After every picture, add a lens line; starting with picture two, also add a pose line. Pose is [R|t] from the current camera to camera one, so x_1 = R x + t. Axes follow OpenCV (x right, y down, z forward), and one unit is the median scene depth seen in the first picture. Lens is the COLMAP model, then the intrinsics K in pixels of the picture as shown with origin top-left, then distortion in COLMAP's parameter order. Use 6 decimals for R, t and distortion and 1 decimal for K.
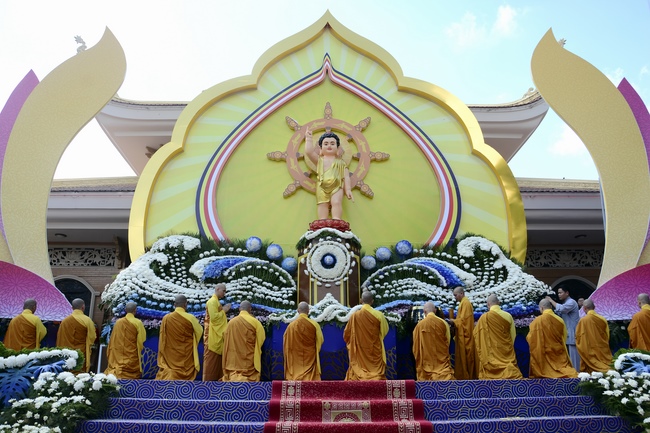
lens RADIAL K [[526.7, 0, 321.8], [0, 526.7, 213.2], [0, 0, 1]] dist [-0.139111, 0.040762]
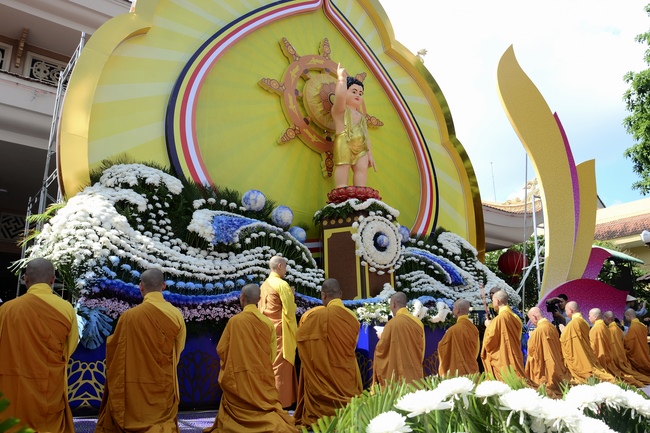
lens RADIAL K [[526.7, 0, 324.8], [0, 526.7, 216.1], [0, 0, 1]] dist [-0.139111, 0.040762]
pose [[0.787489, 0.154700, 0.596599, -0.496522], [-0.190323, 0.981716, -0.003342, 0.067067], [-0.586207, -0.110914, 0.802533, 0.397766]]
